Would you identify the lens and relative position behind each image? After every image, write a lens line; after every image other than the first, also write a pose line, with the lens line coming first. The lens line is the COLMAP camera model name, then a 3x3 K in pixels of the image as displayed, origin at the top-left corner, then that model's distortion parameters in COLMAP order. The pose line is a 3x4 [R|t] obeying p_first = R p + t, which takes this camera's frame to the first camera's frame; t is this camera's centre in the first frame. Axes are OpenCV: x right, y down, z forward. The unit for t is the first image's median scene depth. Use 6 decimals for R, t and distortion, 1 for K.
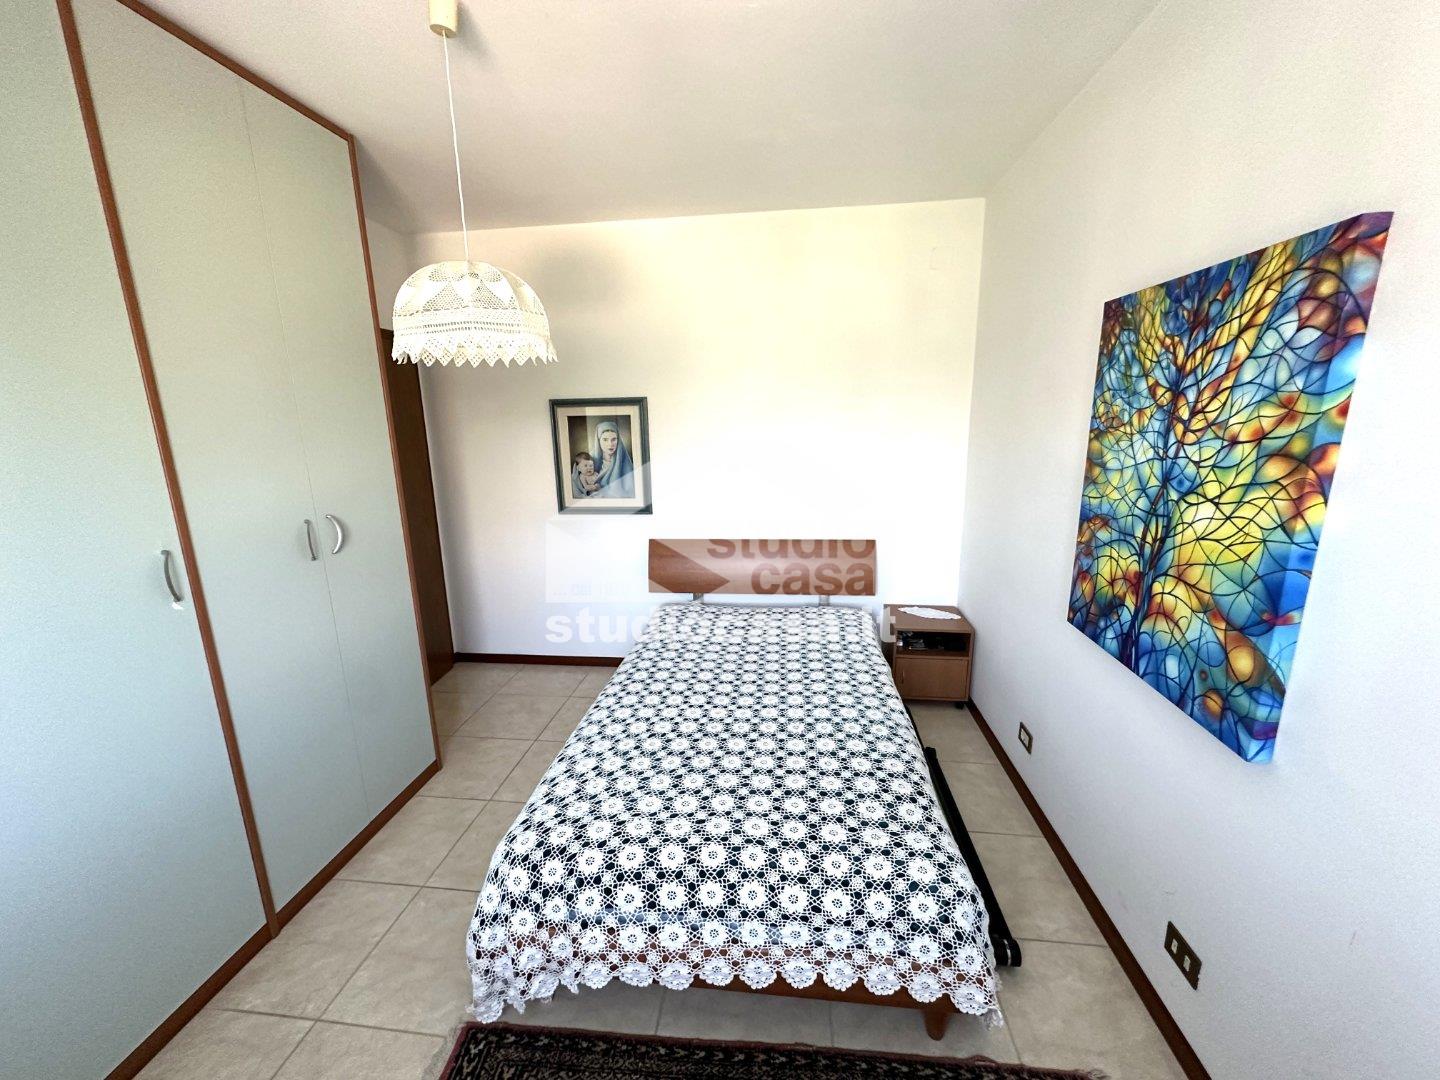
lens RADIAL K [[574.0, 0, 720.4], [0, 574.0, 542.2], [0, 0, 1]] dist [-0.000840, 0.000127]
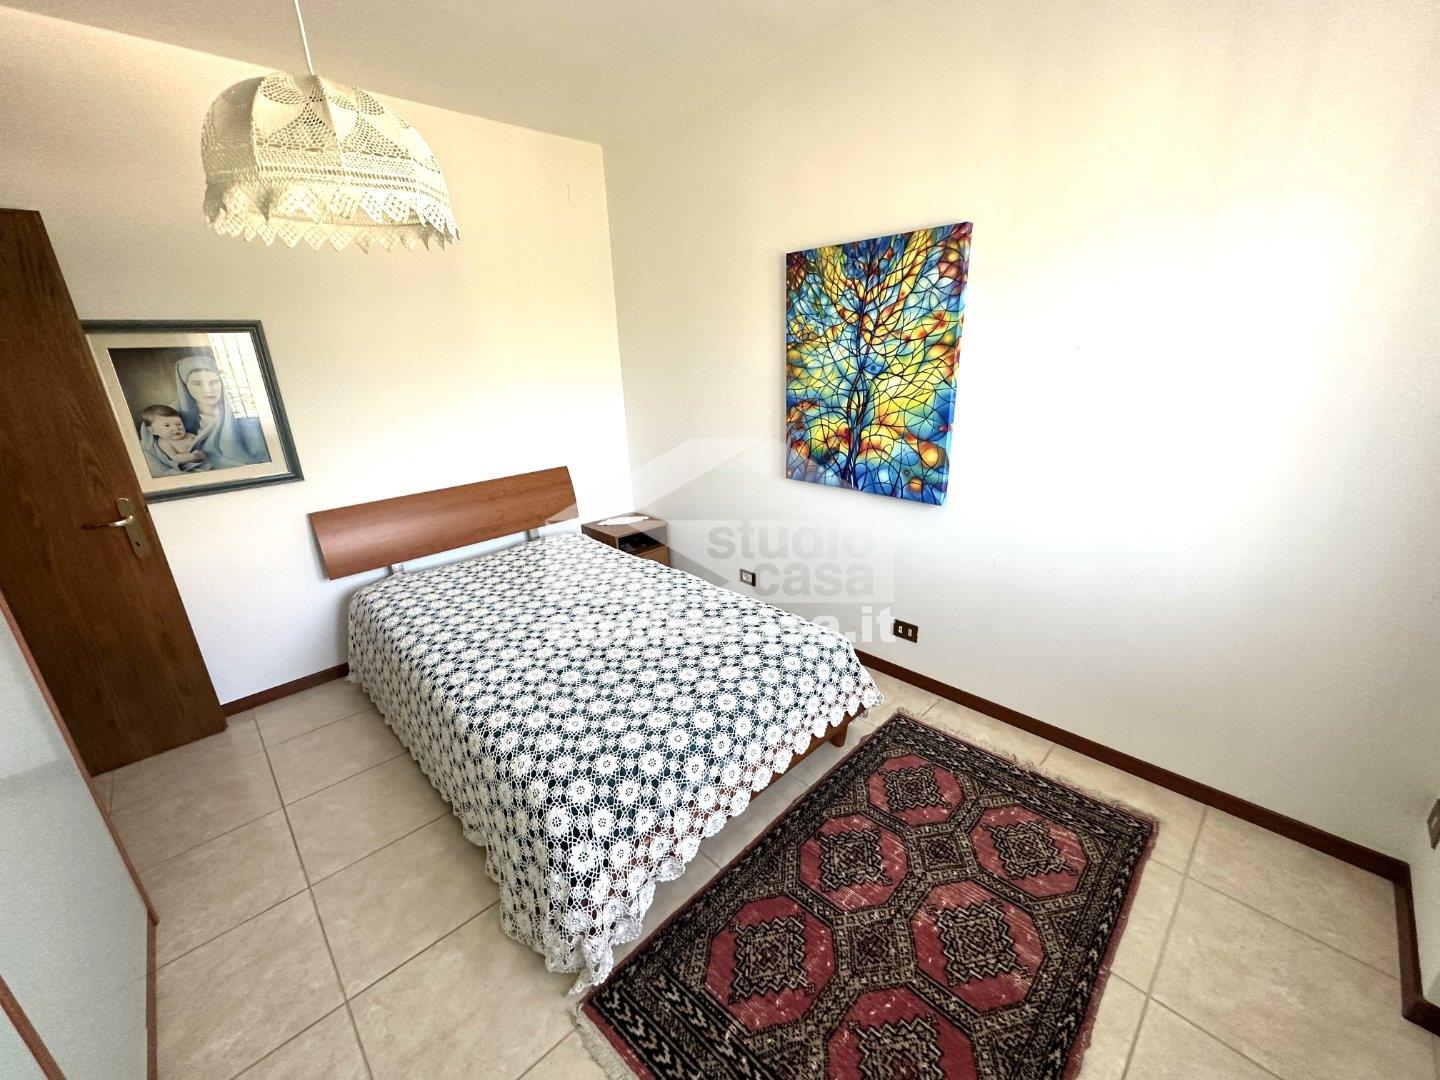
lens RADIAL K [[574.0, 0, 716.3], [0, 574.0, 539.6], [0, 0, 1]] dist [-0.000840, 0.000127]
pose [[0.637546, -0.249696, 0.728826, -0.812894], [0.193160, 0.967611, 0.162535, 0.021101], [-0.745804, 0.037157, 0.665128, 0.211549]]
